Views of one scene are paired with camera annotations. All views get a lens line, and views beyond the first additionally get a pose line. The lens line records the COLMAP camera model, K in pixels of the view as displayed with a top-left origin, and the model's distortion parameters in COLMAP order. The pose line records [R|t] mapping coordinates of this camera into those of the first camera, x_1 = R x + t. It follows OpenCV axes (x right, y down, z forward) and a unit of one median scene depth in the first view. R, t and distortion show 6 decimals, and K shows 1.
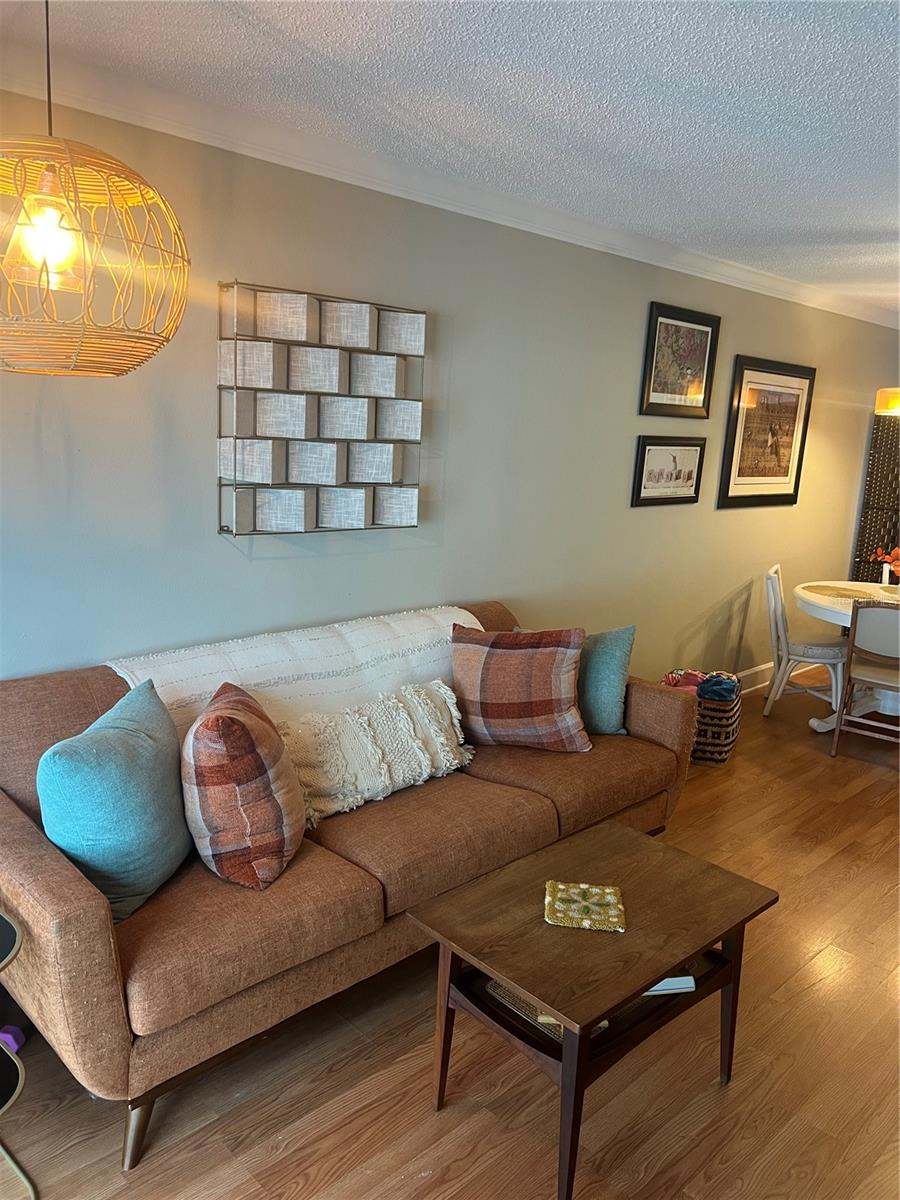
lens RADIAL K [[913.8, 0, 446.1], [0, 913.8, 597.9], [0, 0, 1]] dist [0.061244, -0.068379]
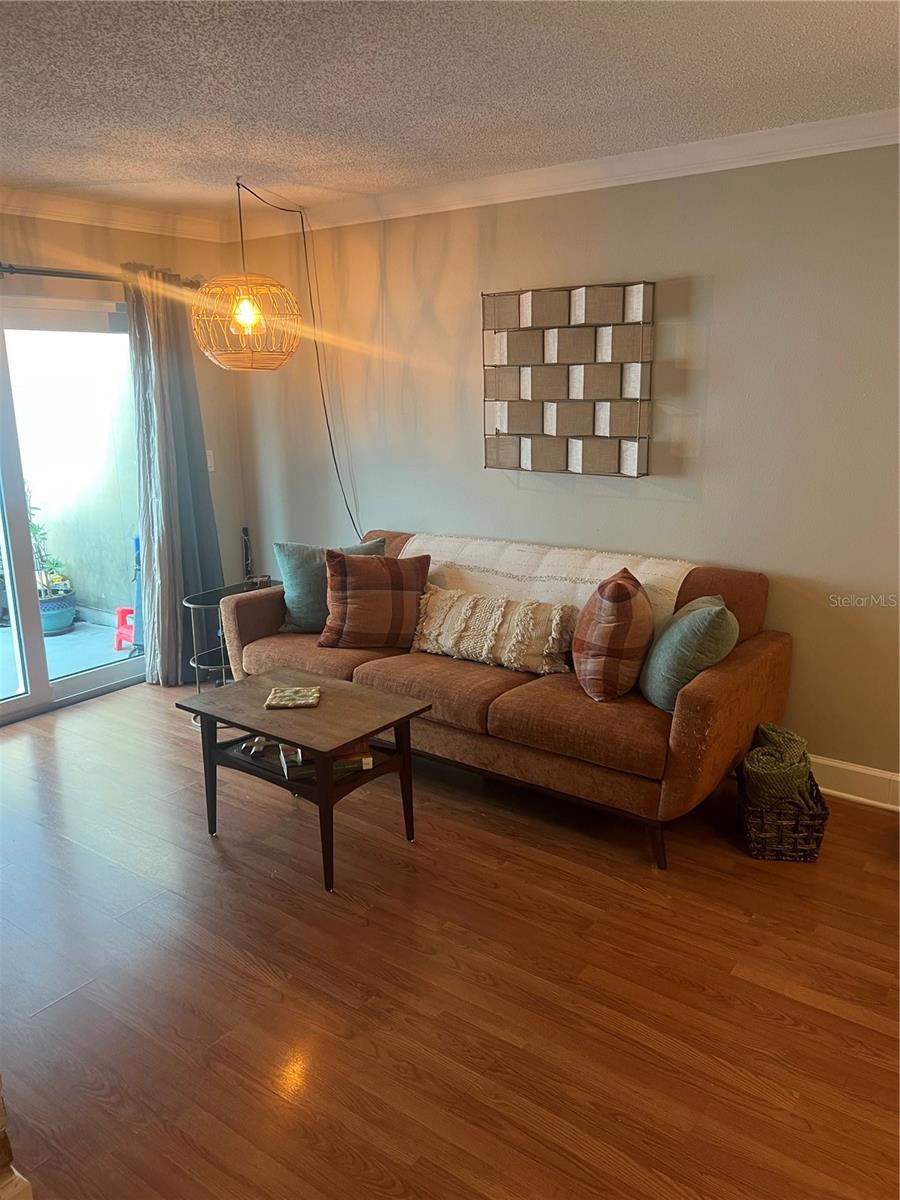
lens RADIAL K [[913.8, 0, 455.5], [0, 913.8, 583.4], [0, 0, 1]] dist [0.061244, -0.068379]
pose [[0.148627, 0.159735, -0.975907, 1.164762], [-0.174656, 0.975594, 0.133084, -0.069881], [0.973347, 0.150668, 0.172898, 0.689681]]
